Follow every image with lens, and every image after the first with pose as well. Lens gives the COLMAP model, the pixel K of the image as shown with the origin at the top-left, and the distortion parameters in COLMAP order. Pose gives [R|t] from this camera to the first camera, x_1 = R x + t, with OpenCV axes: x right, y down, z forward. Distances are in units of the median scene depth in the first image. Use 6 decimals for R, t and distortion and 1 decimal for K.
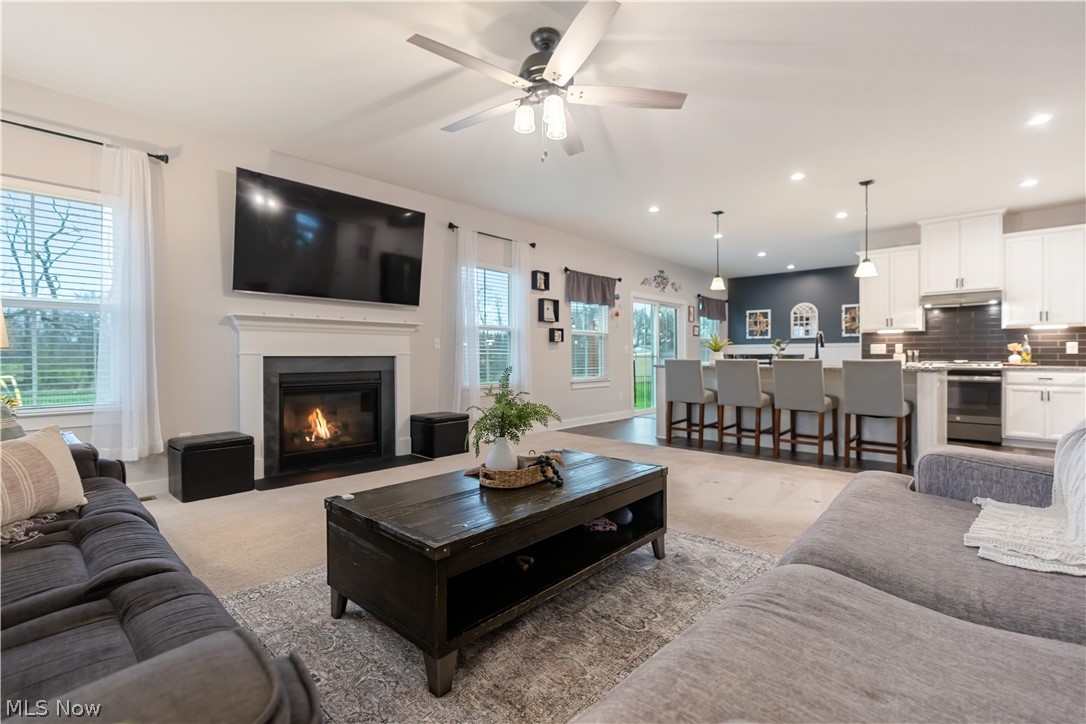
lens RADIAL K [[498.2, 0, 548.0], [0, 498.2, 356.6], [0, 0, 1]] dist [-0.005218, 0.002279]
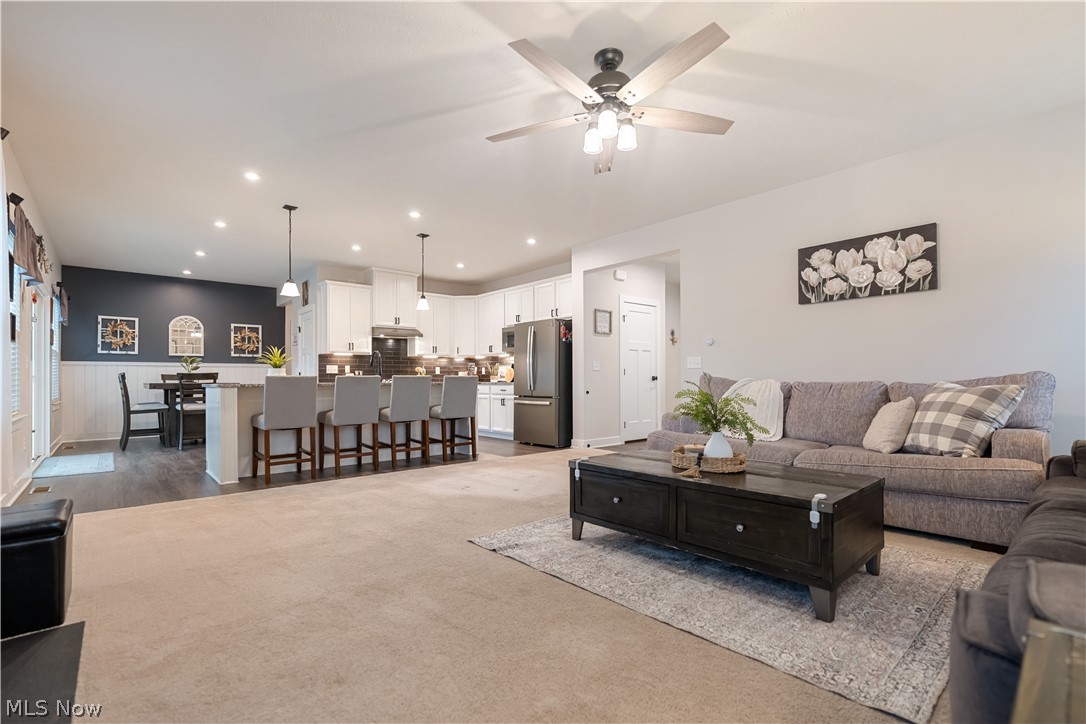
lens RADIAL K [[498.2, 0, 541.7], [0, 498.2, 376.5], [0, 0, 1]] dist [-0.005218, 0.002279]
pose [[0.108812, 0.004244, 0.994053, -0.438355], [0.004316, 0.999979, -0.004741, 0.009253], [-0.994053, 0.004806, 0.108791, 0.436575]]
